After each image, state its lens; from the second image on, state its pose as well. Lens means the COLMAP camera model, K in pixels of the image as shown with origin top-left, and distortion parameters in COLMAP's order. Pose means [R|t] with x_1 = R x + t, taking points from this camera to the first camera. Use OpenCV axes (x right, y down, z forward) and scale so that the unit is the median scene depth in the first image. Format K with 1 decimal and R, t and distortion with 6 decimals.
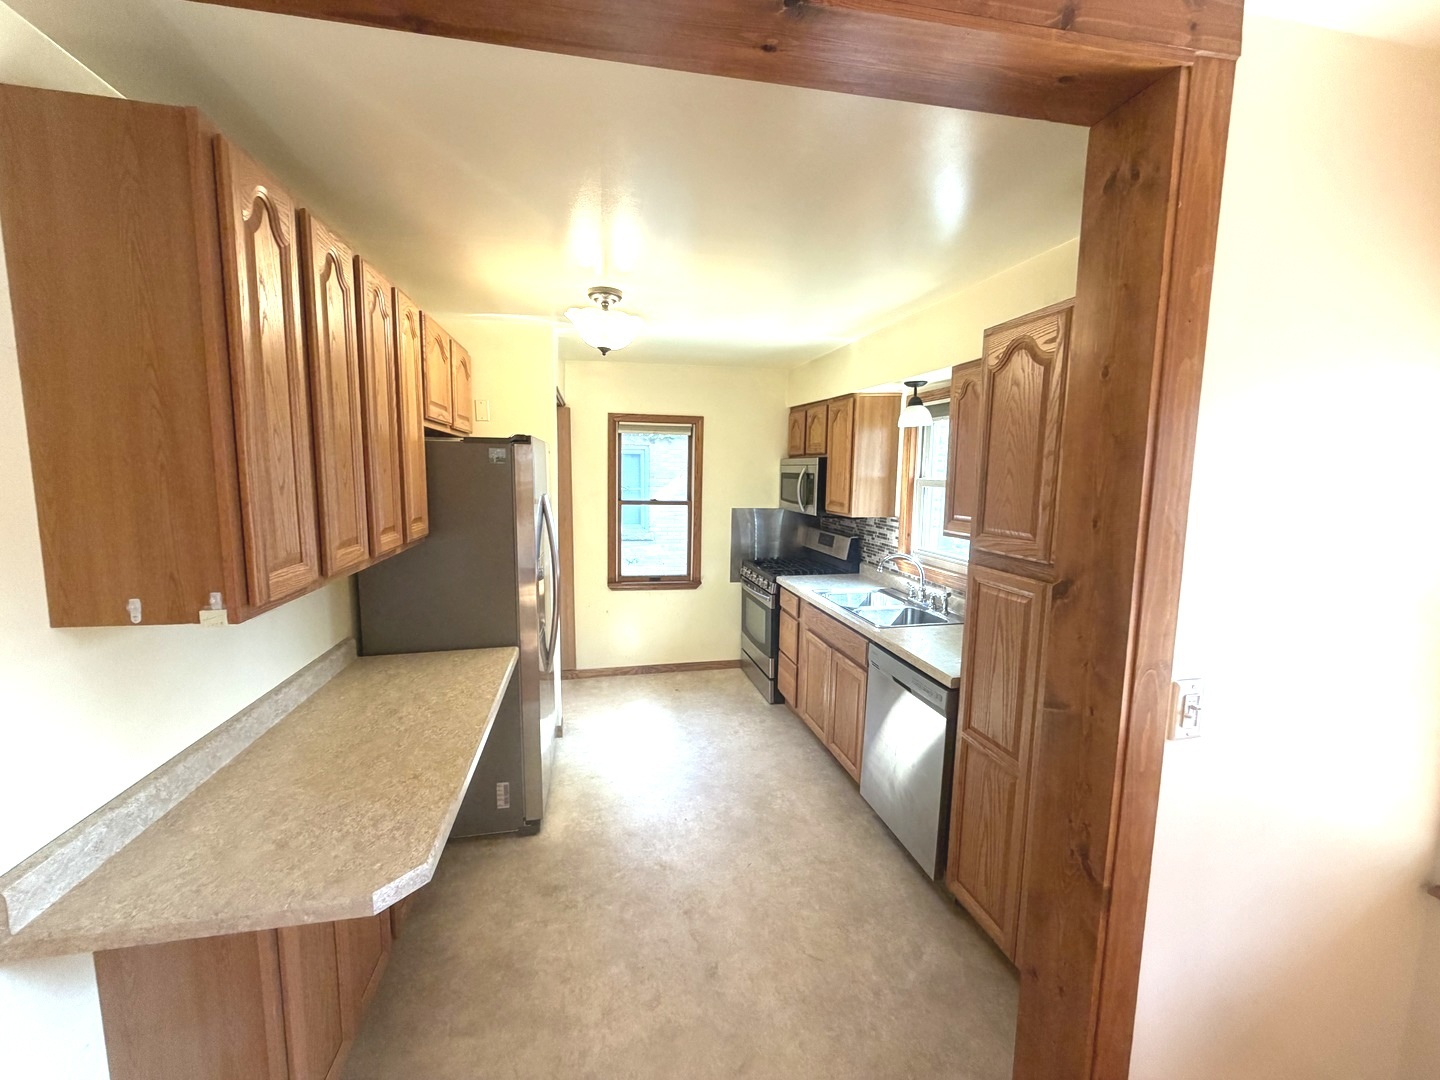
lens RADIAL K [[572.9, 0, 715.3], [0, 572.9, 540.9], [0, 0, 1]] dist [0.000179, 0.000371]
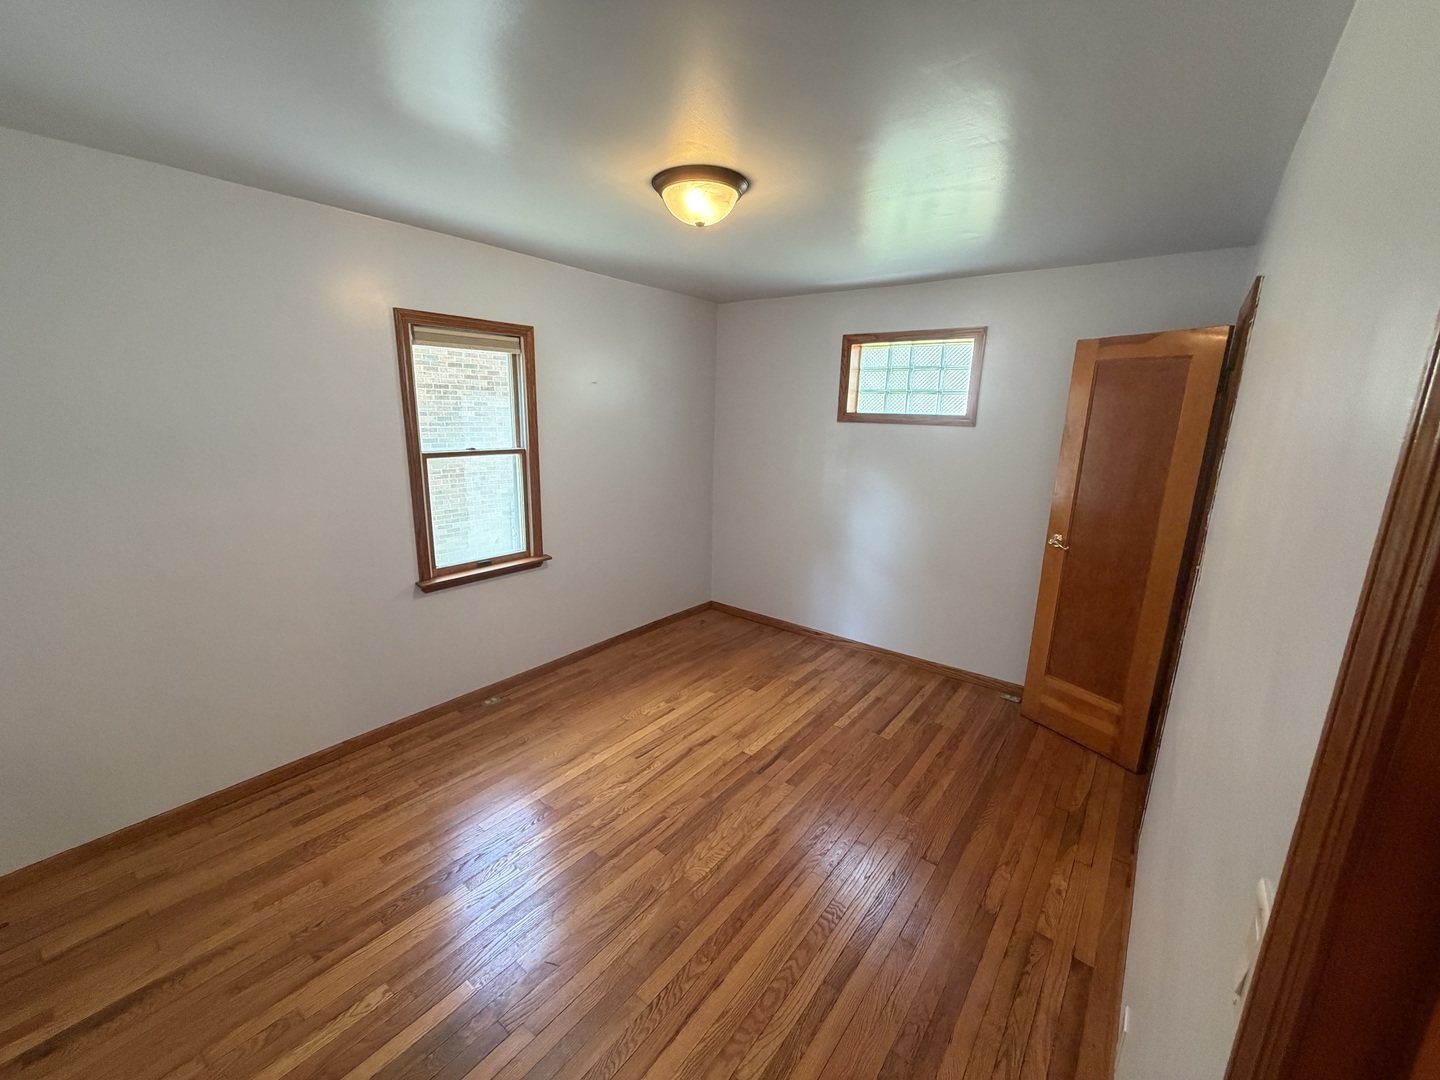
lens RADIAL K [[572.9, 0, 715.3], [0, 572.9, 540.9], [0, 0, 1]] dist [0.000179, 0.000371]
pose [[0.765787, -0.145659, 0.626381, -0.404762], [0.075559, 0.987644, 0.137292, -0.045572], [-0.638640, -0.057808, 0.767331, 0.364825]]
